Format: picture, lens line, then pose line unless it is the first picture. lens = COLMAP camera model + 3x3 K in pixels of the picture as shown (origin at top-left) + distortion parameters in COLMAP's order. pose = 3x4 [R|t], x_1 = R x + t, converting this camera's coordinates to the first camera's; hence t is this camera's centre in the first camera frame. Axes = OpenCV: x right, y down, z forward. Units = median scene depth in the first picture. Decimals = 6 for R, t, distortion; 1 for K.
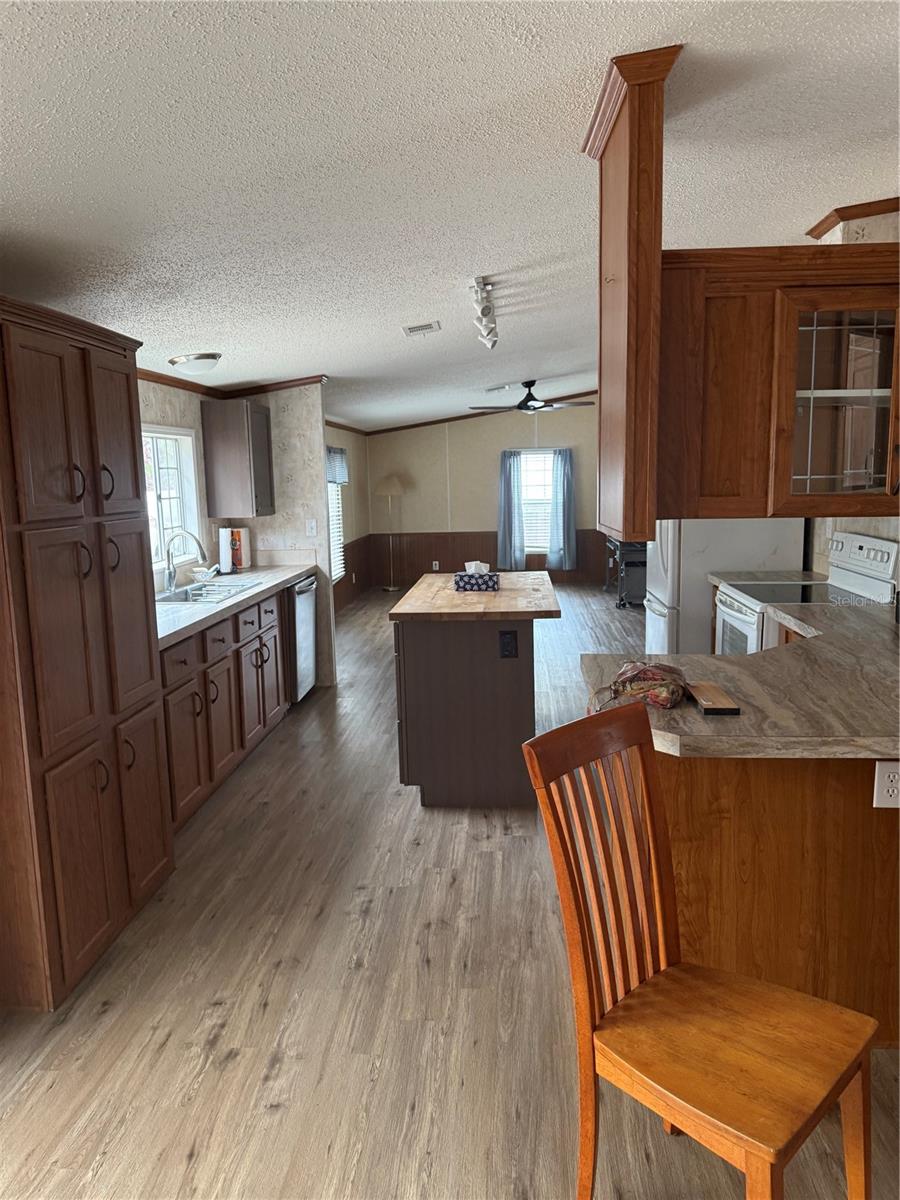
lens RADIAL K [[840.1, 0, 450.0], [0, 840.1, 600.0], [0, 0, 1]] dist [0.134548, -0.237675]
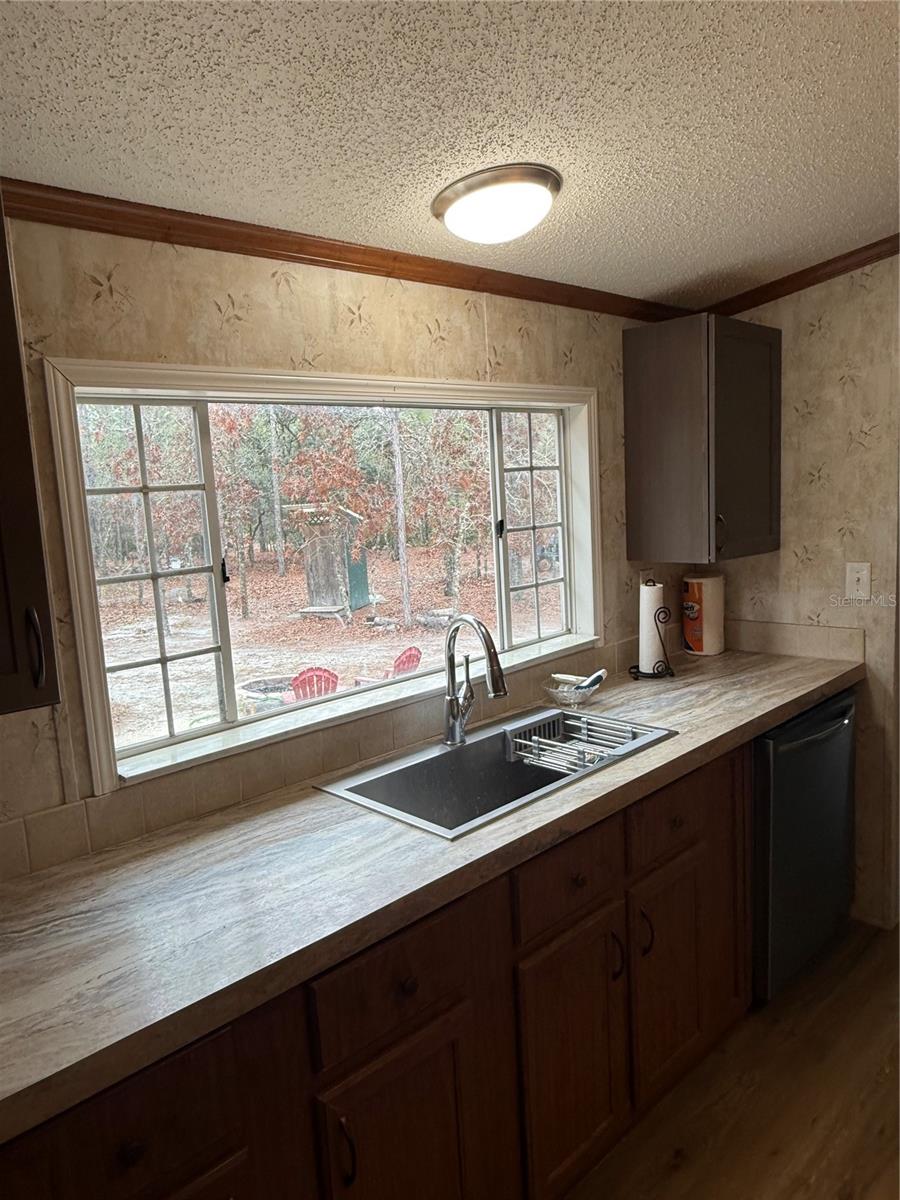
lens RADIAL K [[805.4, 0, 450.0], [0, 805.4, 600.0], [0, 0, 1]] dist [-0.004795, 0.002215]
pose [[0.741532, 0.066929, -0.667571, -0.037429], [-0.055107, 0.997726, 0.038816, -0.081408], [0.668650, 0.008004, 0.743534, 0.537455]]
